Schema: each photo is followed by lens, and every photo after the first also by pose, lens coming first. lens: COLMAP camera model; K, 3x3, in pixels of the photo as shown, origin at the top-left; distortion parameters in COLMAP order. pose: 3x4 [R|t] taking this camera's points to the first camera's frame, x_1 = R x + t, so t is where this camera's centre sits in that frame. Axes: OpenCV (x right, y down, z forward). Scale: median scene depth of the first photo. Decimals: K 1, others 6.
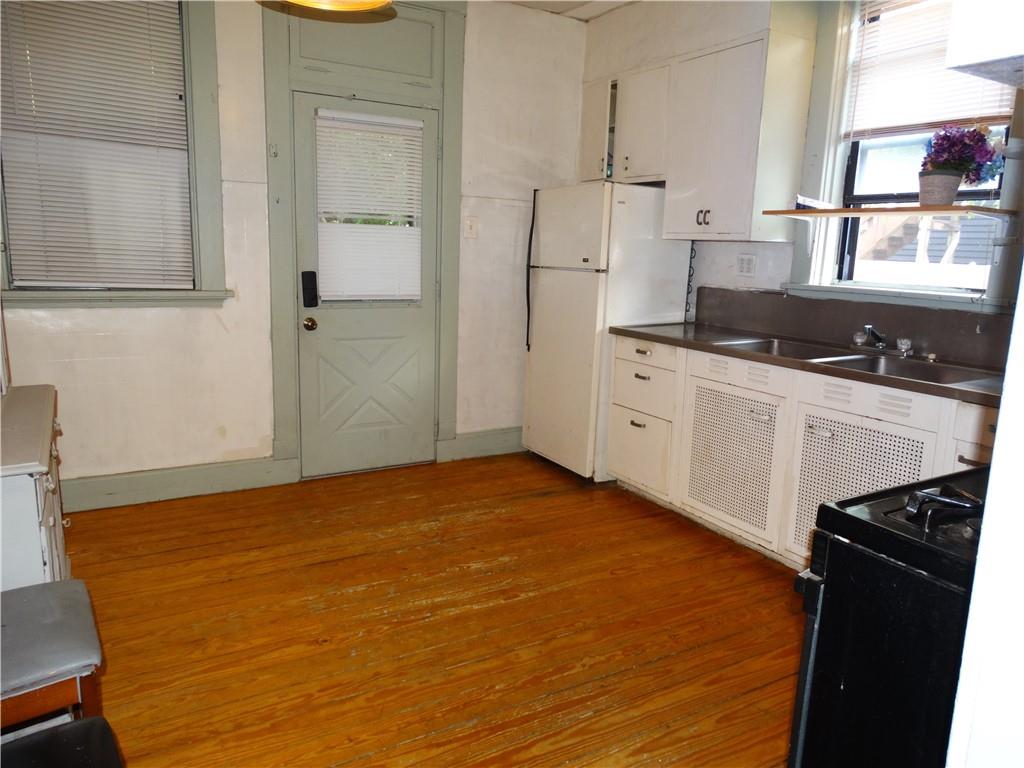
lens RADIAL K [[727.6, 0, 524.3], [0, 727.6, 383.4], [0, 0, 1]] dist [0.025952, -0.000567]
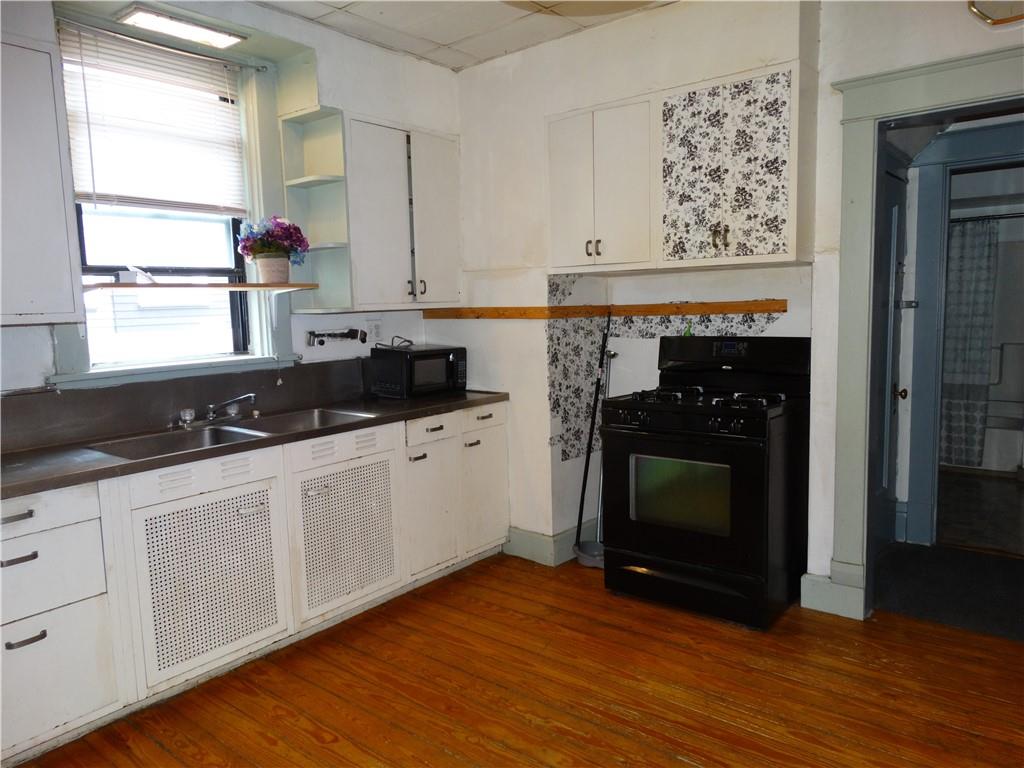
lens RADIAL K [[727.6, 0, 524.3], [0, 727.6, 383.4], [0, 0, 1]] dist [0.025952, -0.000567]
pose [[-0.338189, -0.126272, 0.932568, -0.594142], [0.201456, 0.958271, 0.202809, -0.212018], [-0.919262, 0.256460, -0.298638, 0.888471]]
